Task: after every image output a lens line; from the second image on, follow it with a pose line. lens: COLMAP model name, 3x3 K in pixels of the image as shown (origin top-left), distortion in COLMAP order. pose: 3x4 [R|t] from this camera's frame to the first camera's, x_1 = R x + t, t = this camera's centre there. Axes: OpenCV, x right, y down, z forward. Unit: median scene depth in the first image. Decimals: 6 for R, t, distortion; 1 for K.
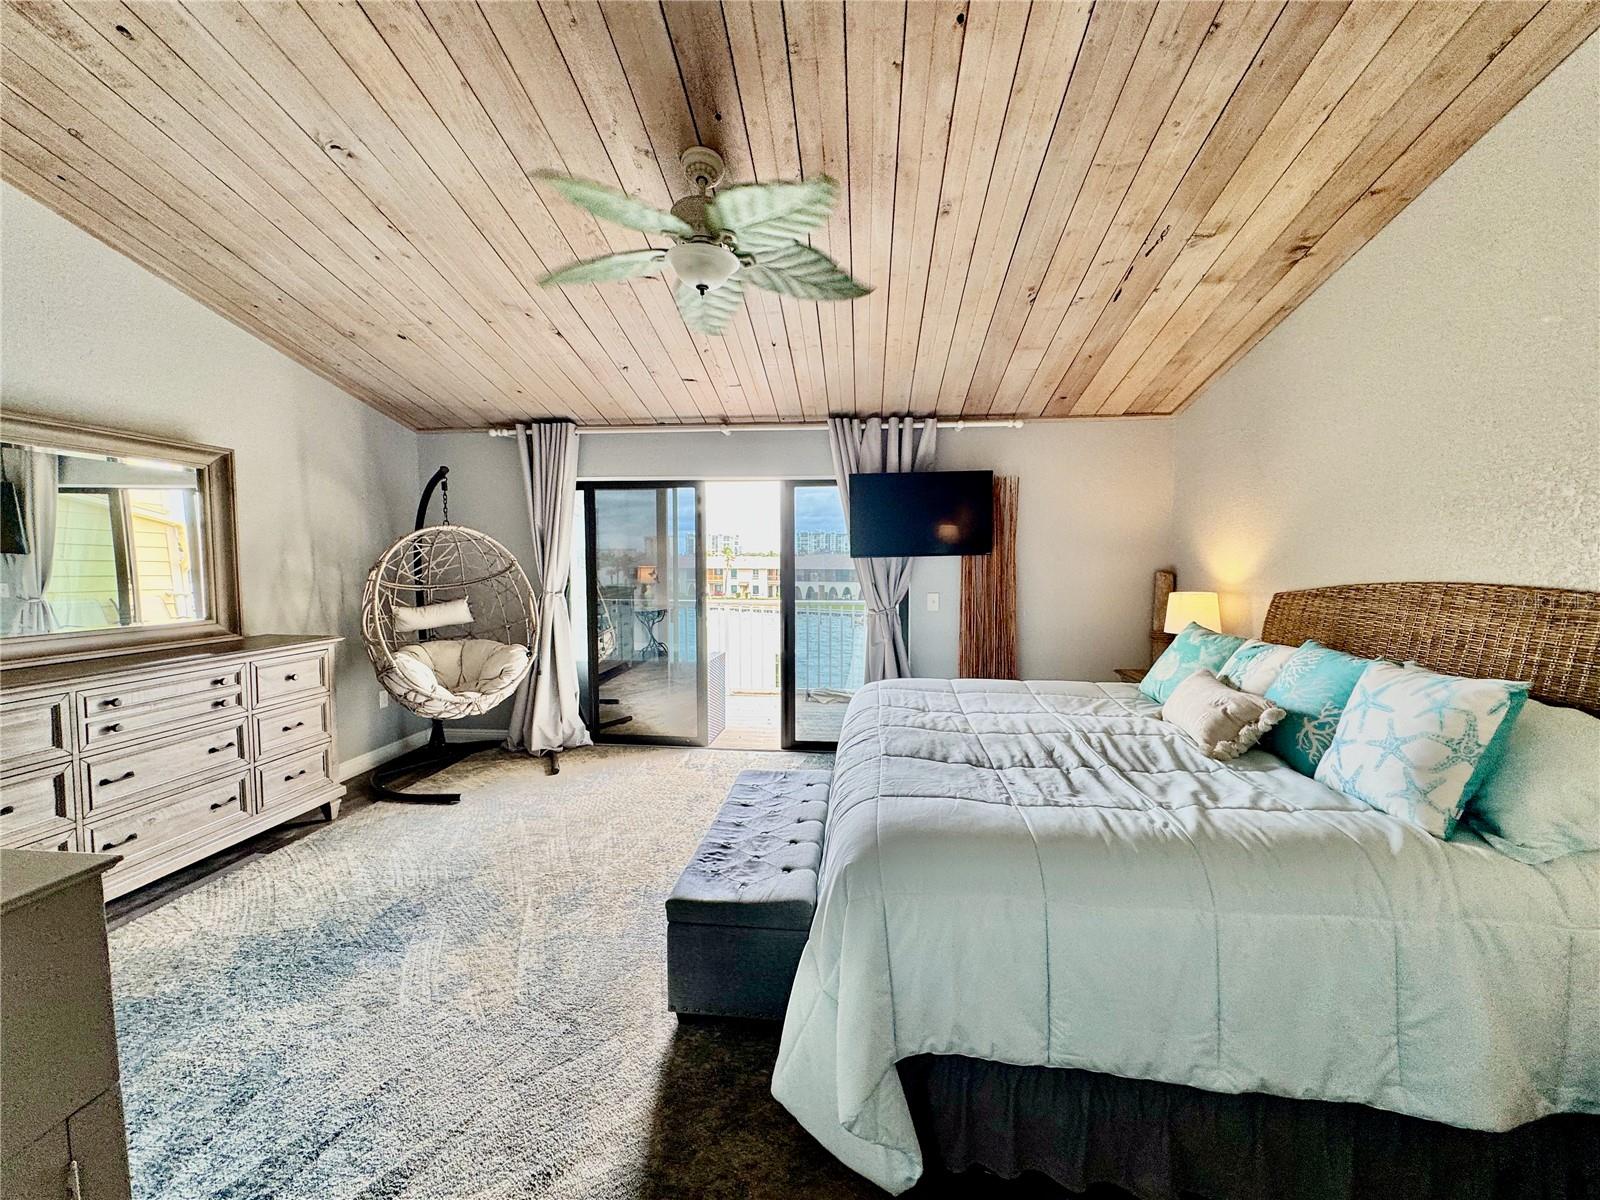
lens RADIAL K [[636.0, 0, 795.4], [0, 636.0, 597.9], [0, 0, 1]] dist [-0.000353, 0.000653]
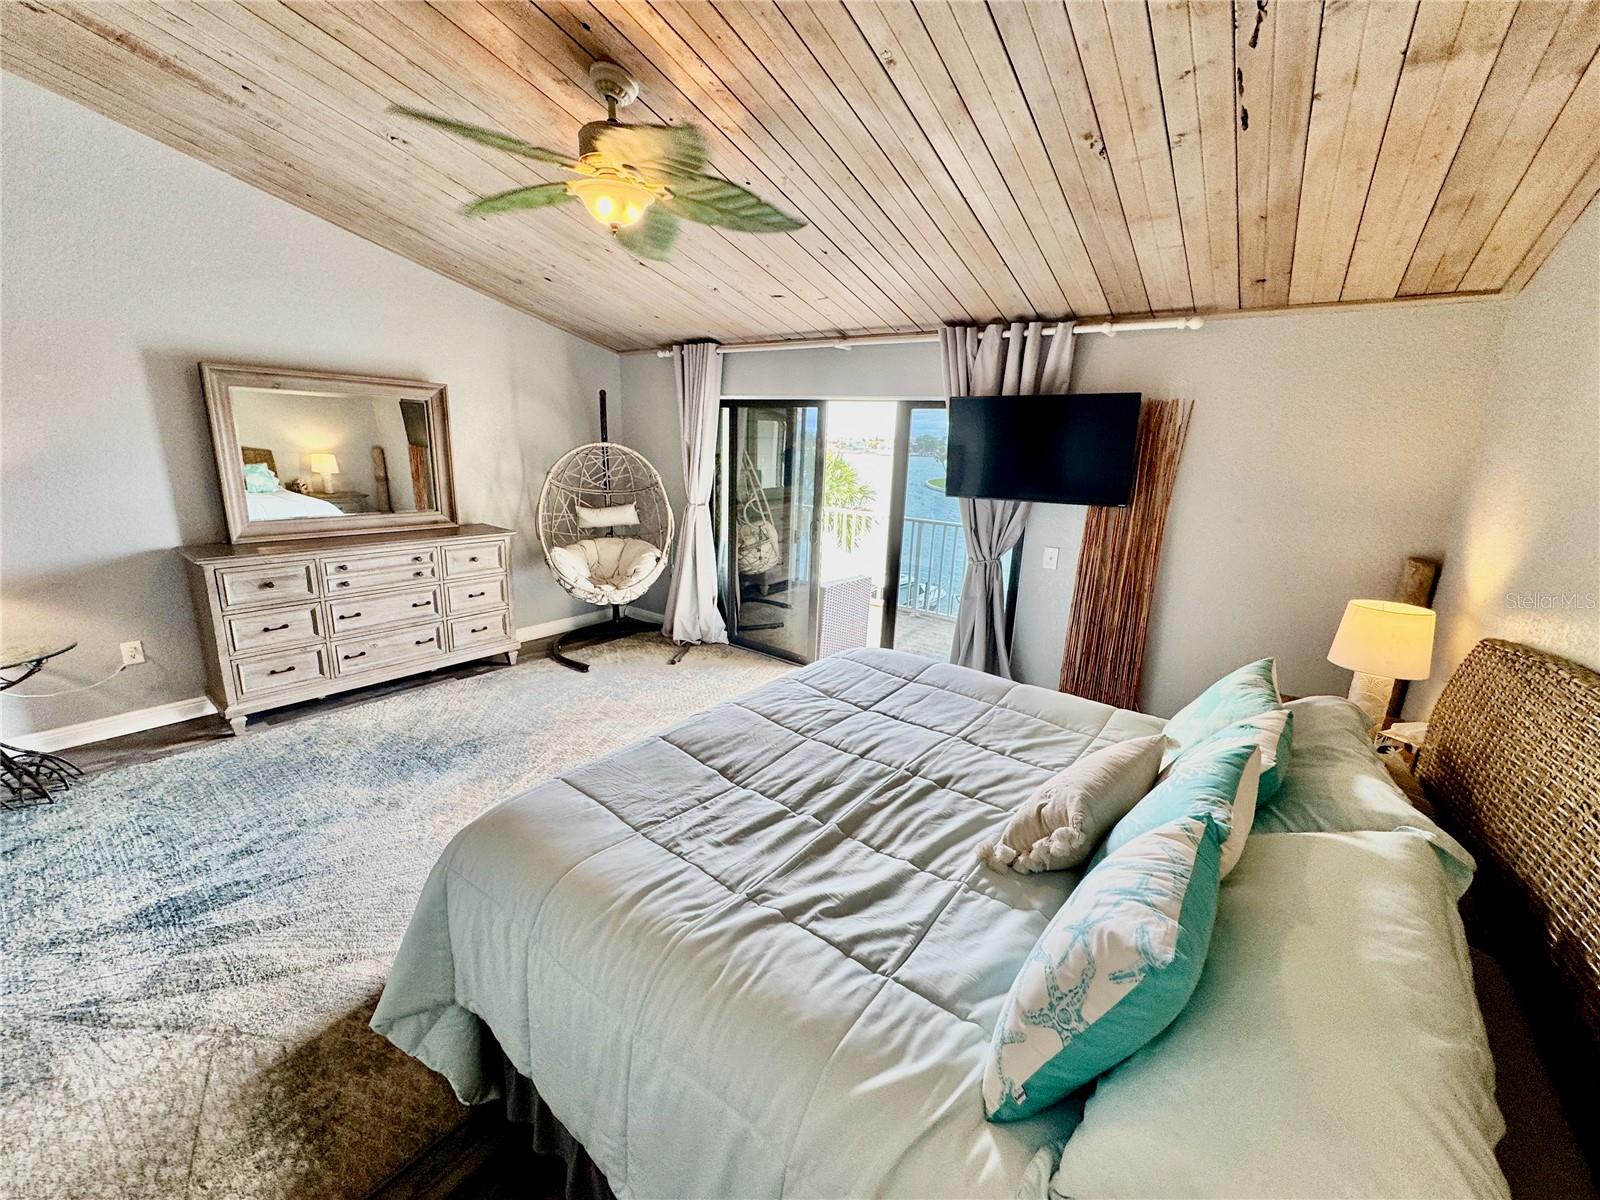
lens RADIAL K [[636.0, 0, 796.8], [0, 636.0, 597.8], [0, 0, 1]] dist [-0.000353, 0.000653]
pose [[0.854699, 0.160038, -0.493839, 0.390409], [-0.073322, 0.978973, 0.190355, -0.084246], [0.513919, -0.126487, 0.848462, 0.154069]]
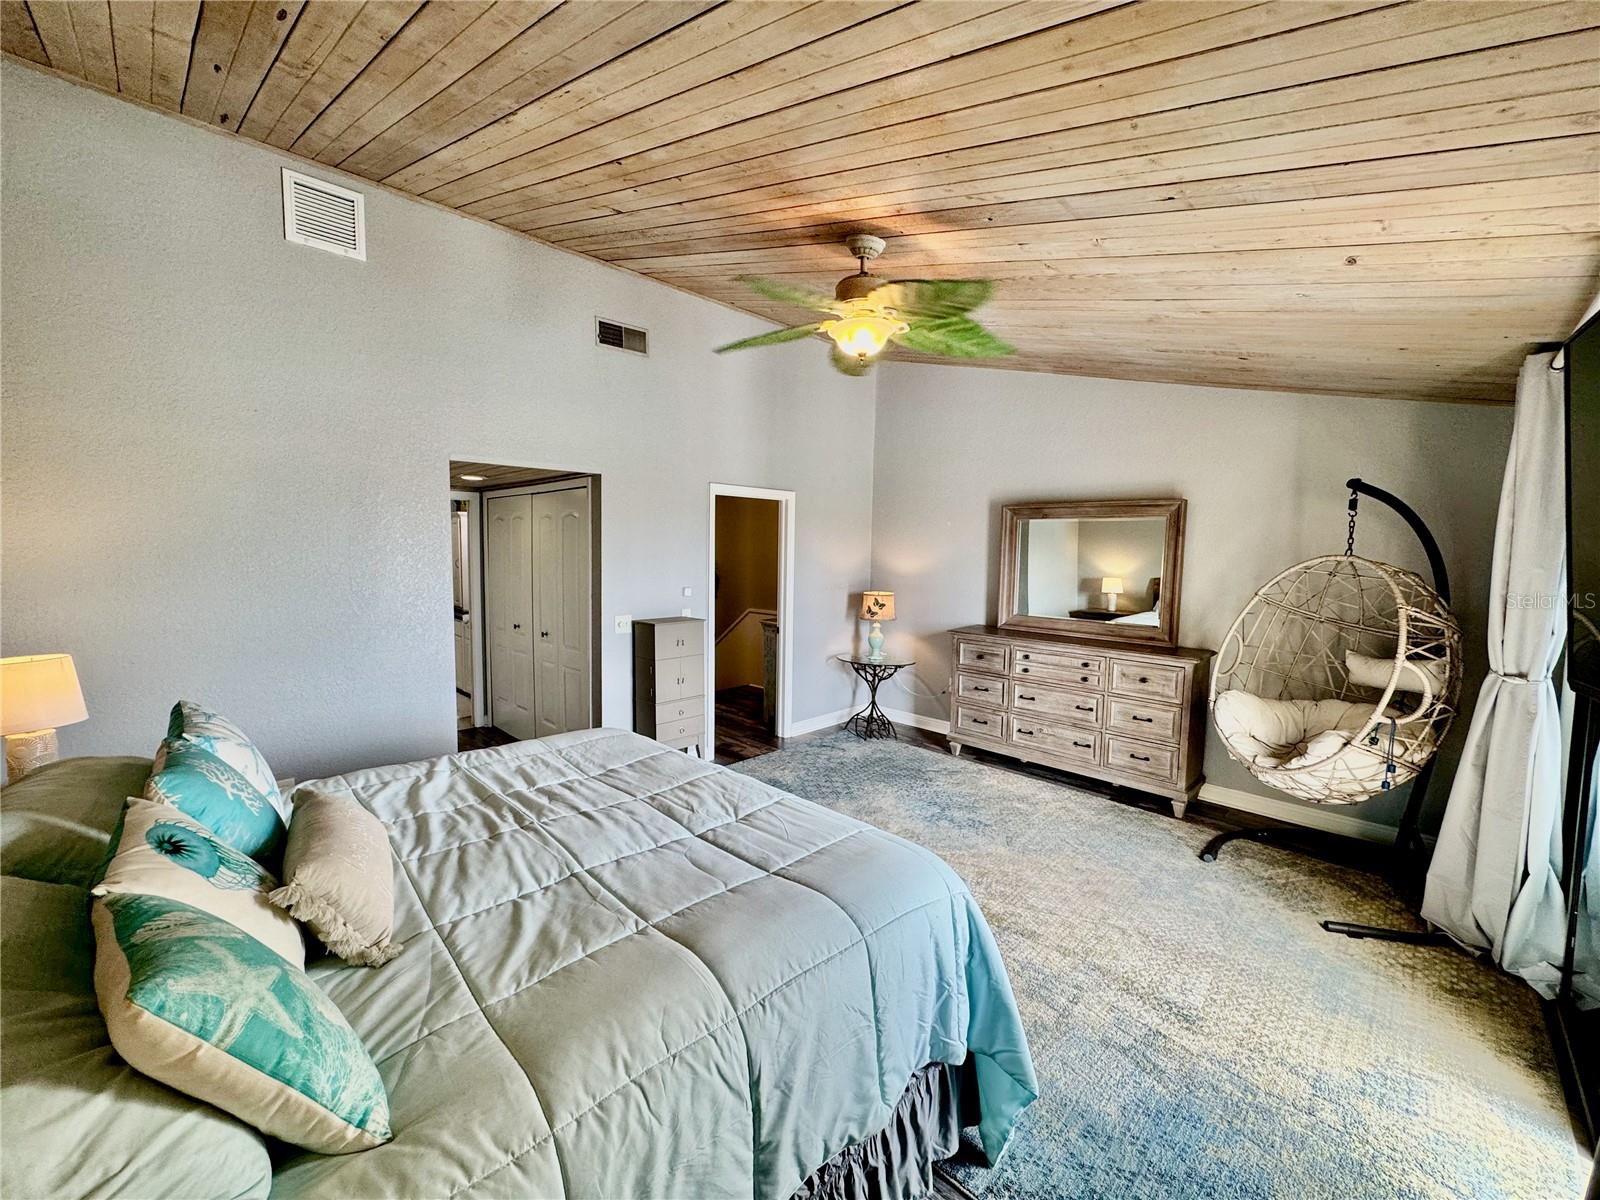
lens RADIAL K [[636.0, 0, 805.7], [0, 636.0, 594.6], [0, 0, 1]] dist [-0.000353, 0.000653]
pose [[-0.621571, 0.049093, -0.781818, 0.485405], [-0.063243, 0.991632, 0.112549, -0.115064], [0.780800, 0.119402, -0.613265, 0.996057]]
